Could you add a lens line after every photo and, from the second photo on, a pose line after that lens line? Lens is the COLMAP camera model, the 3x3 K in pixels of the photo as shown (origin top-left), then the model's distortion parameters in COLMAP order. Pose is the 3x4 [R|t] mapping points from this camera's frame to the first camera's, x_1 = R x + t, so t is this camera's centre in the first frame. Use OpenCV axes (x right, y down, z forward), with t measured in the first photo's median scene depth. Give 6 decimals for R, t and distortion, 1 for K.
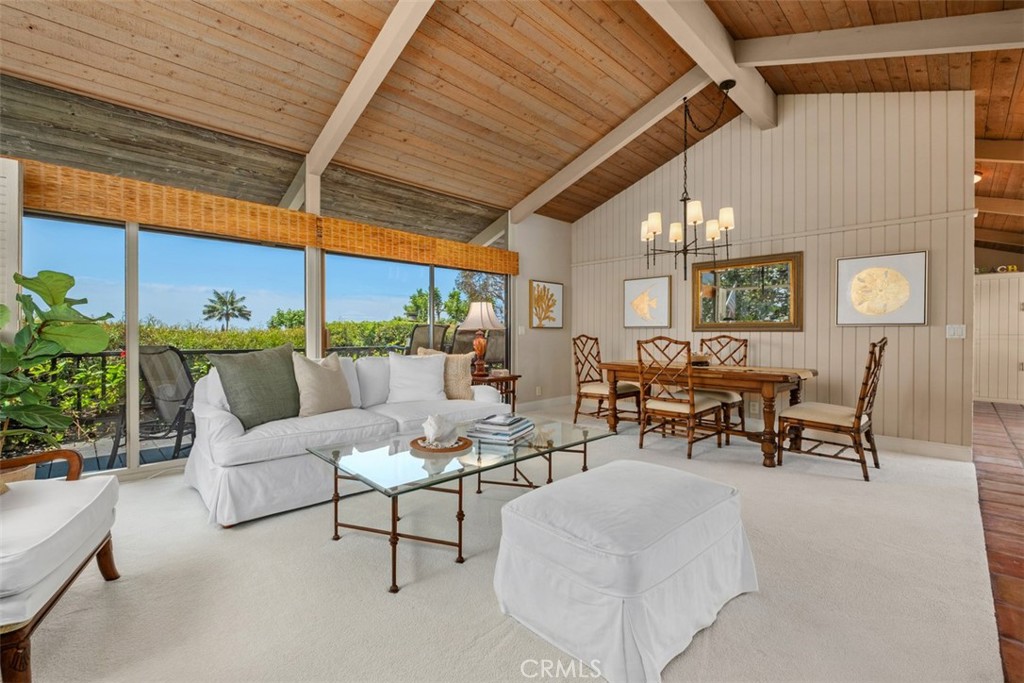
lens RADIAL K [[439.8, 0, 510.7], [0, 439.8, 335.3], [0, 0, 1]] dist [-0.005790, -0.001143]
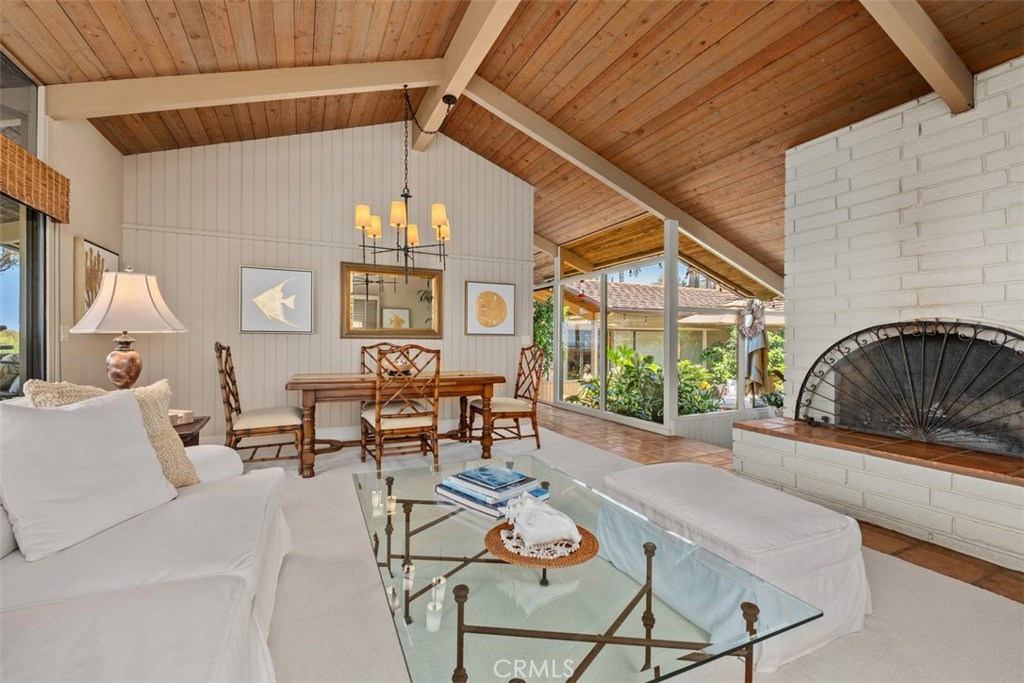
lens RADIAL K [[449.2, 0, 512.0], [0, 449.2, 341.5], [0, 0, 1]] dist [-0.001545, -0.000545]
pose [[0.317398, -0.000593, 0.948292, -0.392867], [0.000128, 1.000000, 0.000583, -0.003246], [-0.948292, -0.000064, 0.317398, 0.450383]]
